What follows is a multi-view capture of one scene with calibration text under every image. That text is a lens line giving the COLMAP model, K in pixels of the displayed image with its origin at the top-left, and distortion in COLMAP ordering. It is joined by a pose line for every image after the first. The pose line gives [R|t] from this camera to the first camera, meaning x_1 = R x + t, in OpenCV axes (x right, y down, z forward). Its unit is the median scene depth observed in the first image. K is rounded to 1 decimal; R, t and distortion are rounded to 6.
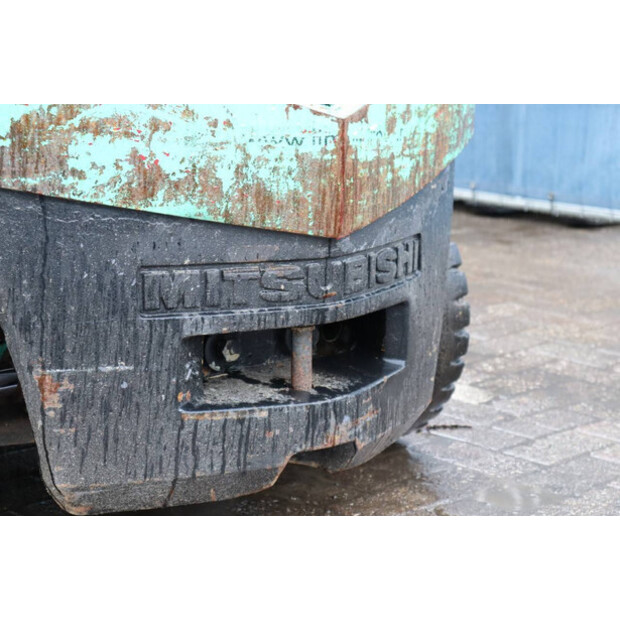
lens RADIAL K [[1464.0, 0, 308.7], [0, 1464.0, 306.1], [0, 0, 1]] dist [0.407908, 0.000000]
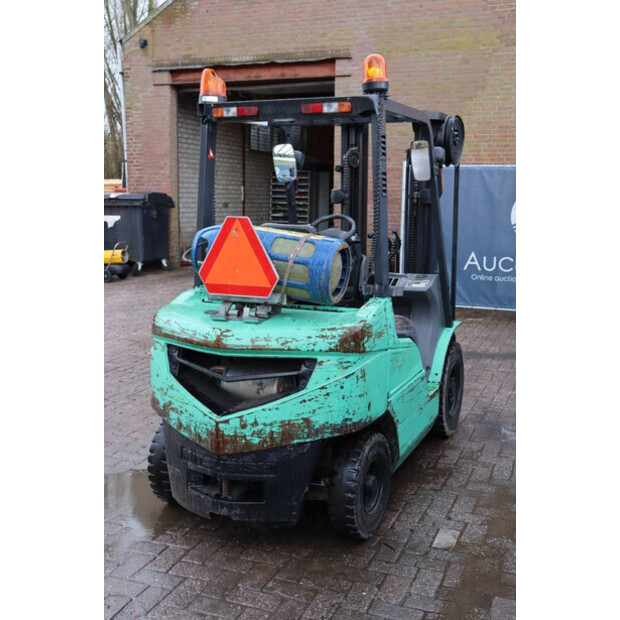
lens RADIAL K [[761.4, 0, 304.6], [0, 761.4, 313.1], [0, 0, 1]] dist [0.016499, 0.000000]
pose [[0.403409, 0.120636, -0.907033, 1.740133], [-0.182716, 0.981927, 0.049333, -0.514439], [0.896591, 0.145828, 0.418160, 0.399311]]
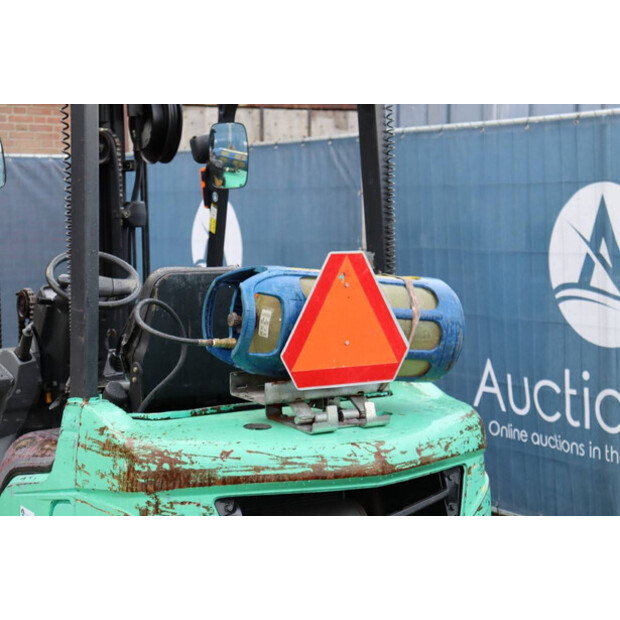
lens RADIAL K [[1464.0, 0, 313.0], [0, 1464.0, 310.7], [0, 0, 1]] dist [0.407908, 0.000000]
pose [[0.981931, -0.025307, -0.187541, 0.317442], [0.001265, 0.991873, -0.127222, -0.269240], [0.189237, 0.124686, 0.973983, -1.075707]]
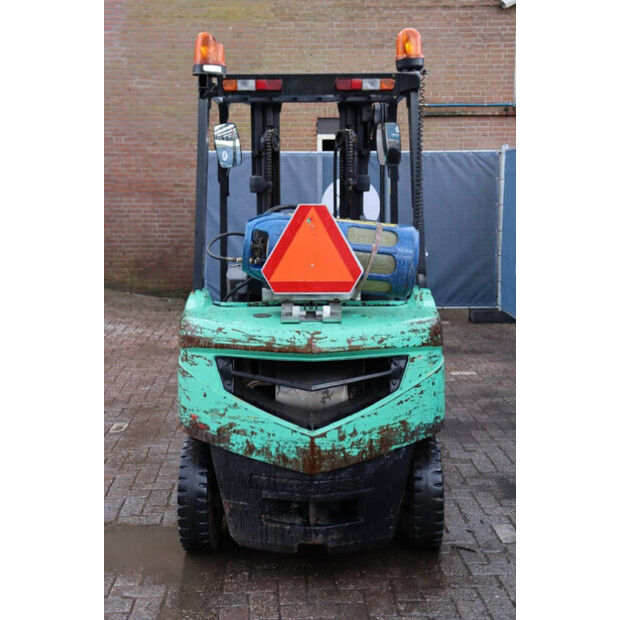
lens RADIAL K [[884.2, 0, 312.4], [0, 884.2, 310.7], [0, 0, 1]] dist [0.122533, 0.000000]
pose [[0.743951, 0.065933, -0.664974, 1.256005], [-0.114484, 0.992983, -0.029625, -0.338610], [0.658355, 0.098168, 0.746279, -0.413460]]
